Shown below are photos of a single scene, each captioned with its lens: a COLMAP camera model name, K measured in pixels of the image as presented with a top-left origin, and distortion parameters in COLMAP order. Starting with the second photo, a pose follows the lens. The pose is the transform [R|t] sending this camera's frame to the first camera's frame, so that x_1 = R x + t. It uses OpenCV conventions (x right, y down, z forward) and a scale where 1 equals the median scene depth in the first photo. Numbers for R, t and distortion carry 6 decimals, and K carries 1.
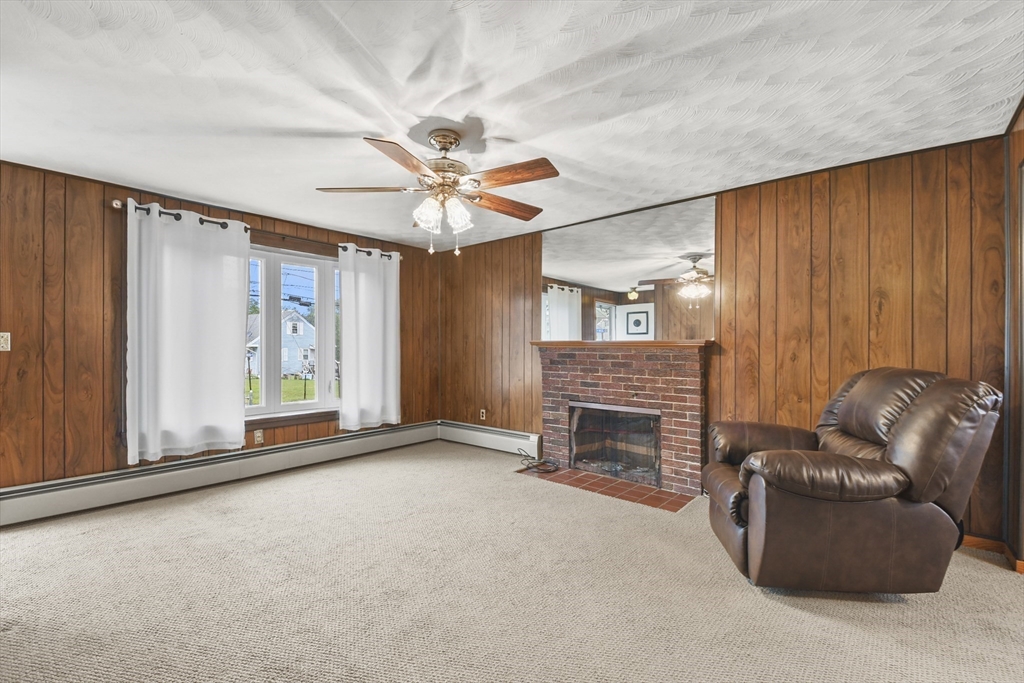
lens RADIAL K [[456.5, 0, 509.1], [0, 456.5, 346.8], [0, 0, 1]] dist [0.022970, -0.016105]
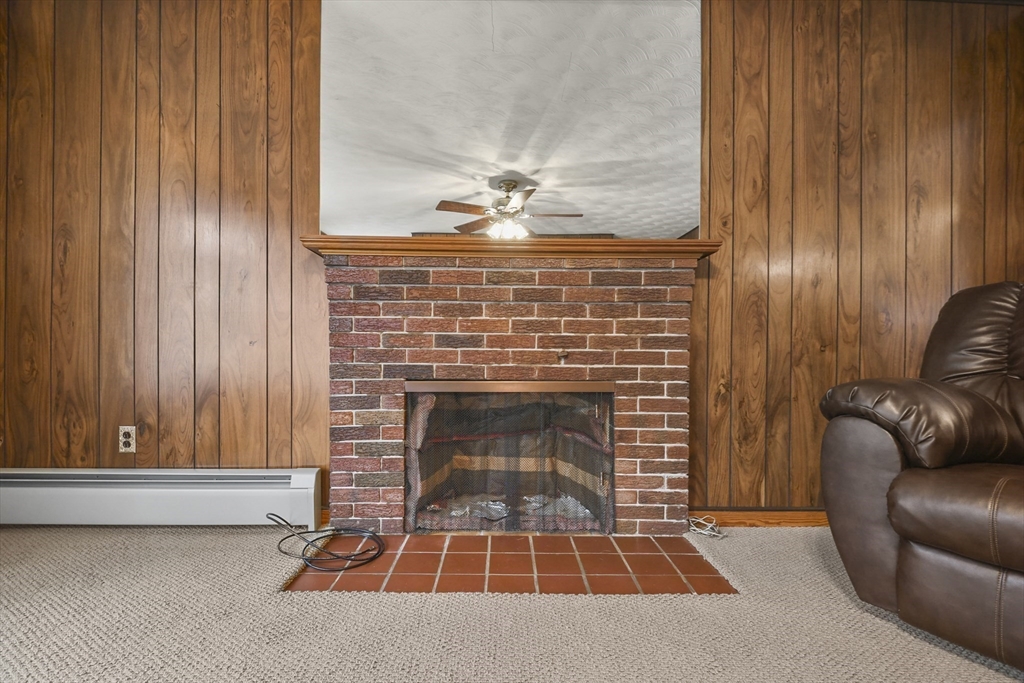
lens RADIAL K [[442.0, 0, 507.8], [0, 442.0, 353.1], [0, 0, 1]] dist [0.037050, -0.028083]
pose [[0.751355, -0.002572, 0.659893, -0.084894], [-0.000457, 0.999990, 0.004418, 0.098419], [-0.659898, -0.003621, 0.751347, 0.673878]]
